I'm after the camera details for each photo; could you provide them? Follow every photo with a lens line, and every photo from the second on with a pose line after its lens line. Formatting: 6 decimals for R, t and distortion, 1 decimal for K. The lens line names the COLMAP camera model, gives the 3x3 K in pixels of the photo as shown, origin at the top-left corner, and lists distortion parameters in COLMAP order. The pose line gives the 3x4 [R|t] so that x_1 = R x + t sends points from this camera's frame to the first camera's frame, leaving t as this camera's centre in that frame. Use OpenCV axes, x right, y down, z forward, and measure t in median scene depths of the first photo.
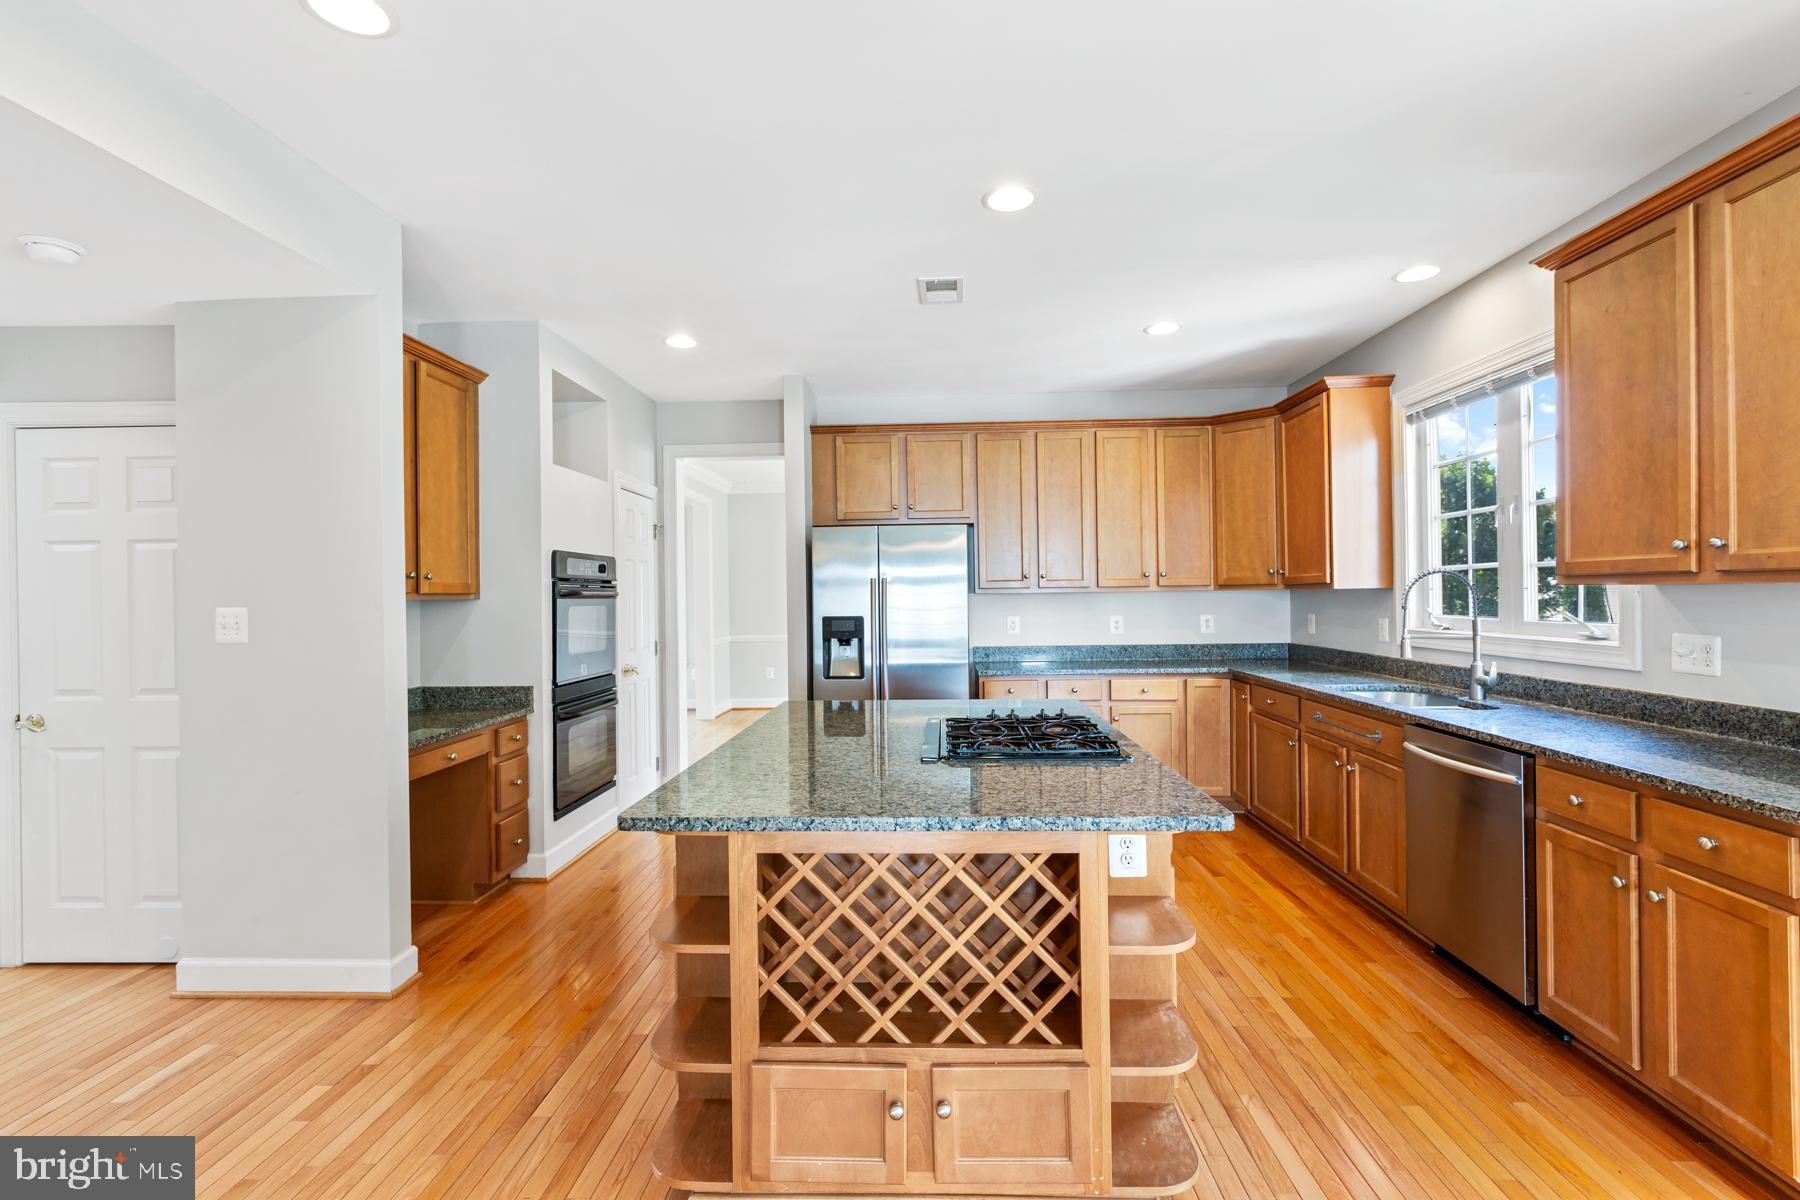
lens RADIAL K [[809.6, 0, 901.4], [0, 809.6, 588.4], [0, 0, 1]] dist [-0.002847, -0.000892]
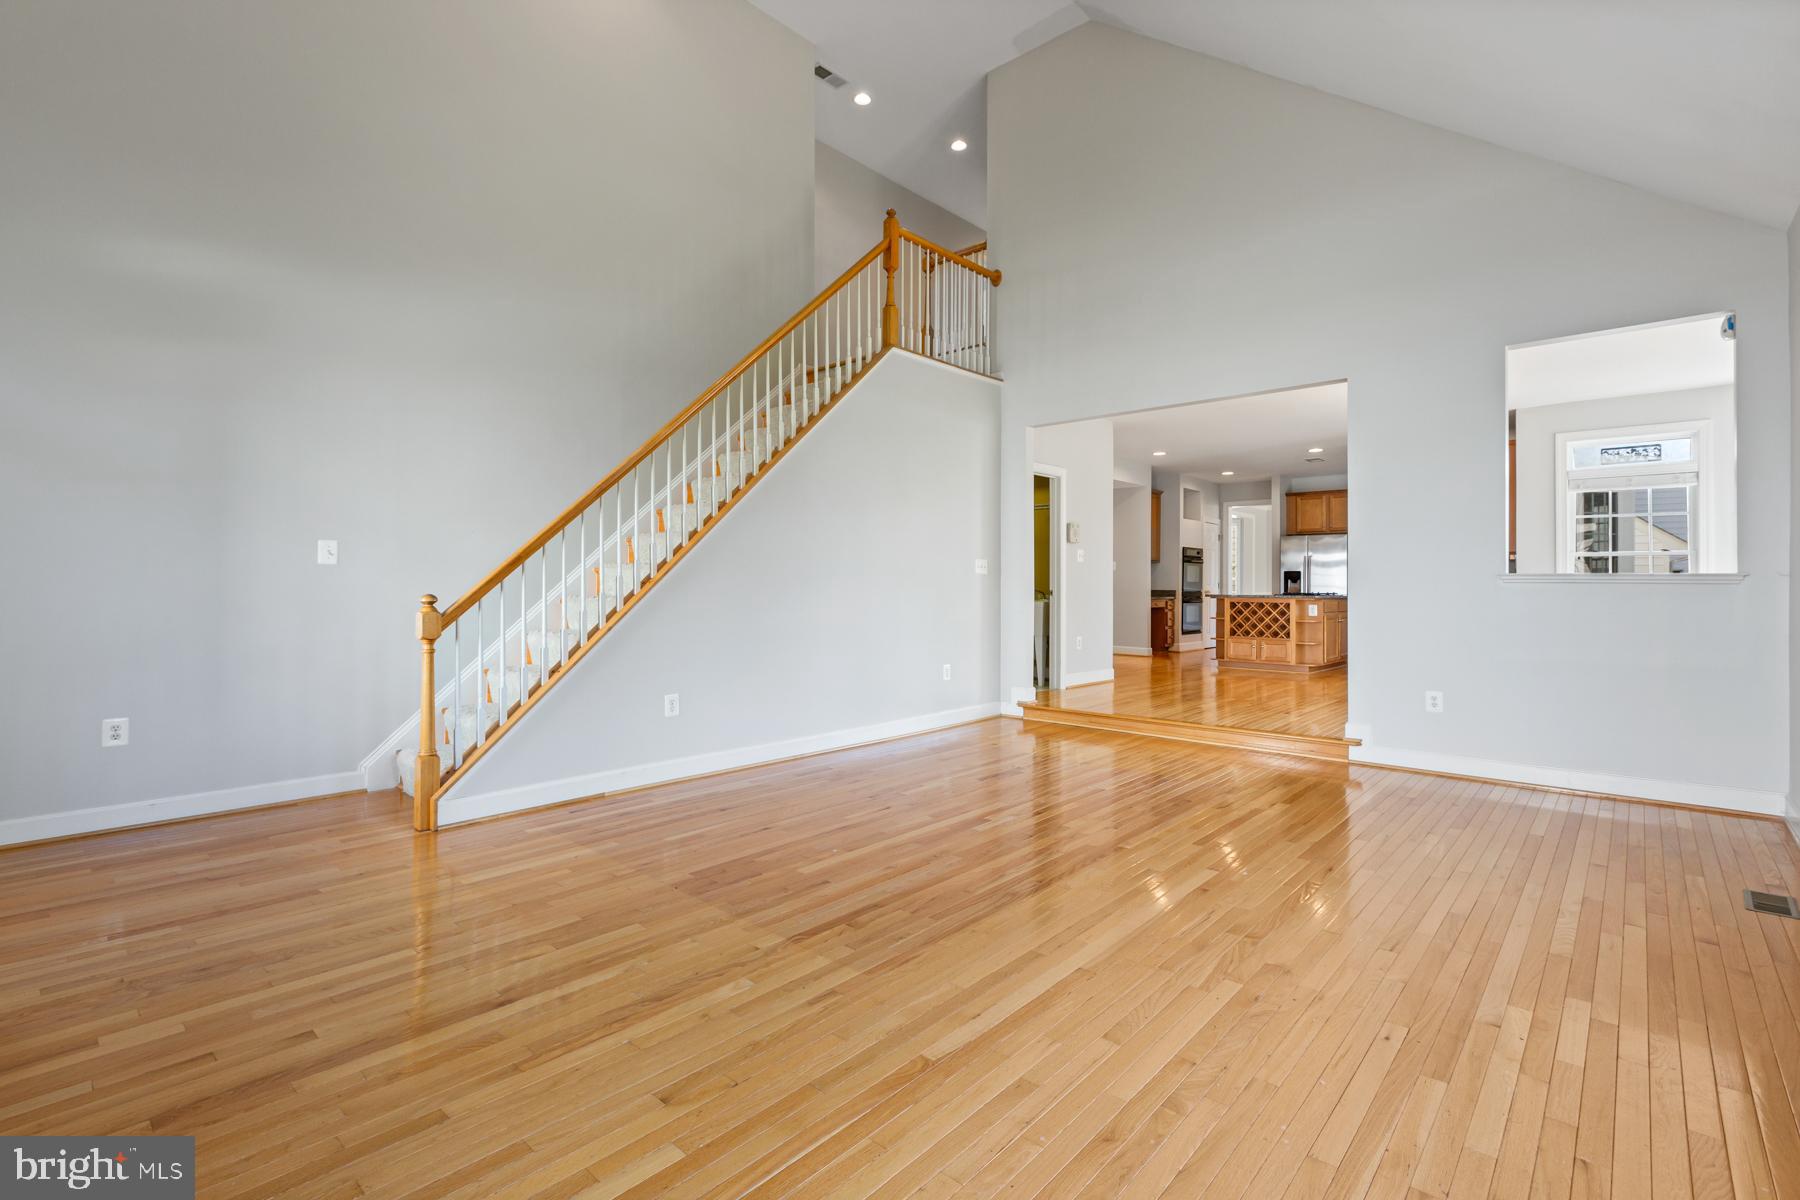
lens RADIAL K [[809.6, 0, 889.4], [0, 809.6, 584.8], [0, 0, 1]] dist [-0.002847, -0.000892]
pose [[0.765046, 0.016981, -0.643751, 0.676372], [-0.011287, 0.999852, 0.012962, 0.066482], [0.643876, -0.002650, 0.765125, -2.005641]]
